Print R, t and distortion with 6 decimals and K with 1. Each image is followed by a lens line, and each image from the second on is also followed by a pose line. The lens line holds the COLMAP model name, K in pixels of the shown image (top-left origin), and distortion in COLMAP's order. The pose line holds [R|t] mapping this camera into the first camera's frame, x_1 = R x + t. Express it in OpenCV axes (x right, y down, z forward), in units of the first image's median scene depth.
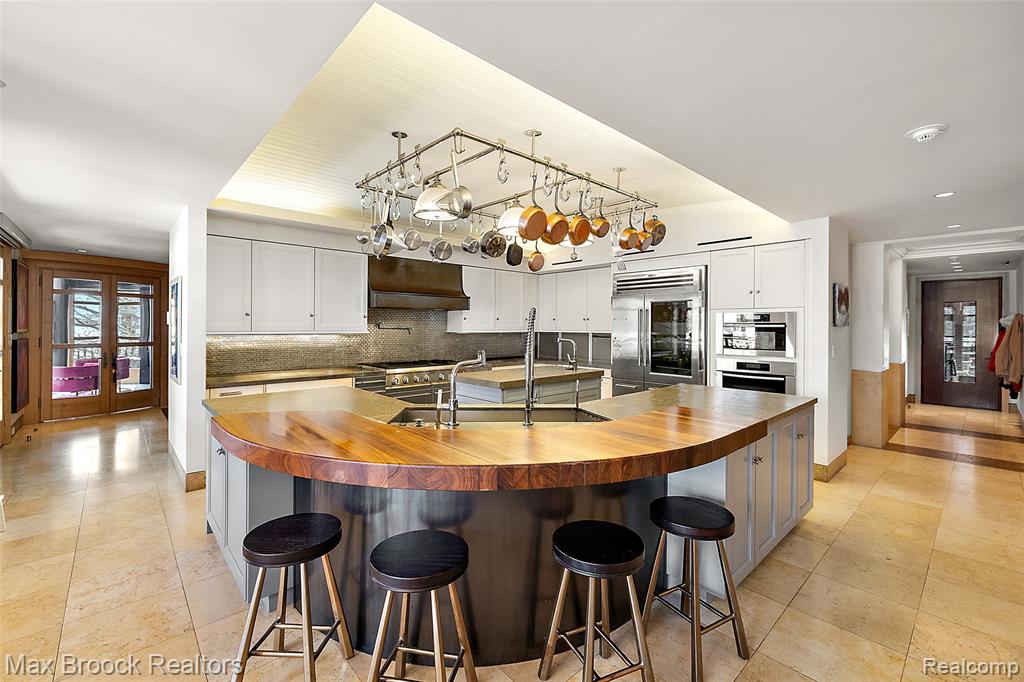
lens RADIAL K [[434.8, 0, 509.7], [0, 434.8, 327.7], [0, 0, 1]] dist [0.001217, 0.000080]
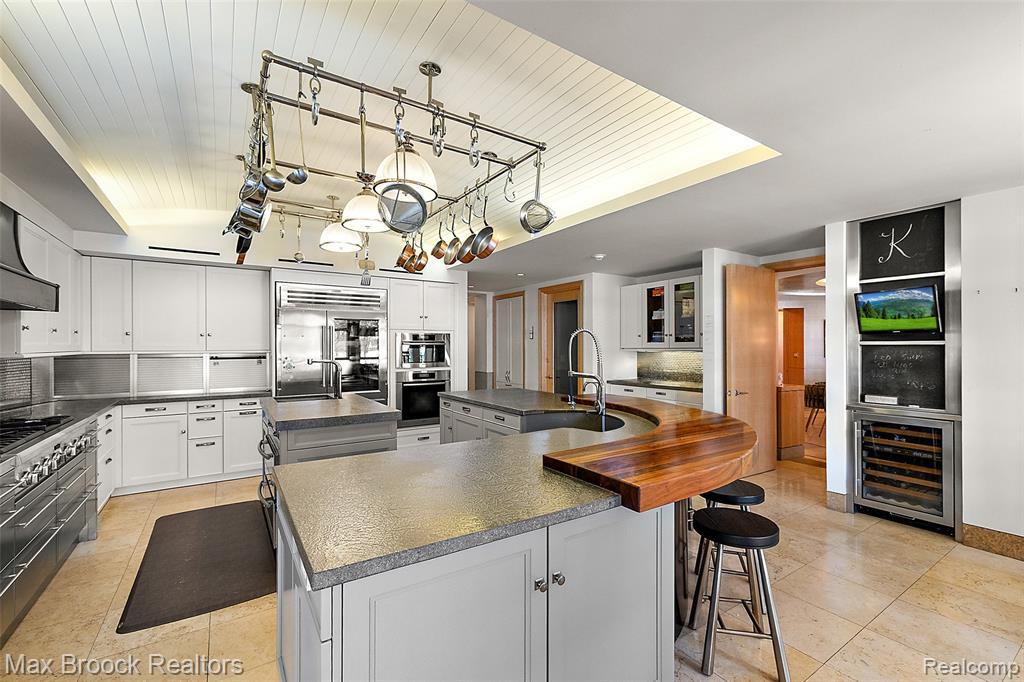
lens RADIAL K [[438.4, 0, 512.0], [0, 438.4, 341.0], [0, 0, 1]] dist [0.001603, 0.000201]
pose [[0.152838, 0.008473, 0.988215, -0.667964], [0.007834, 0.999921, -0.009785, 0.002137], [-0.988220, 0.009237, 0.152760, 0.550348]]
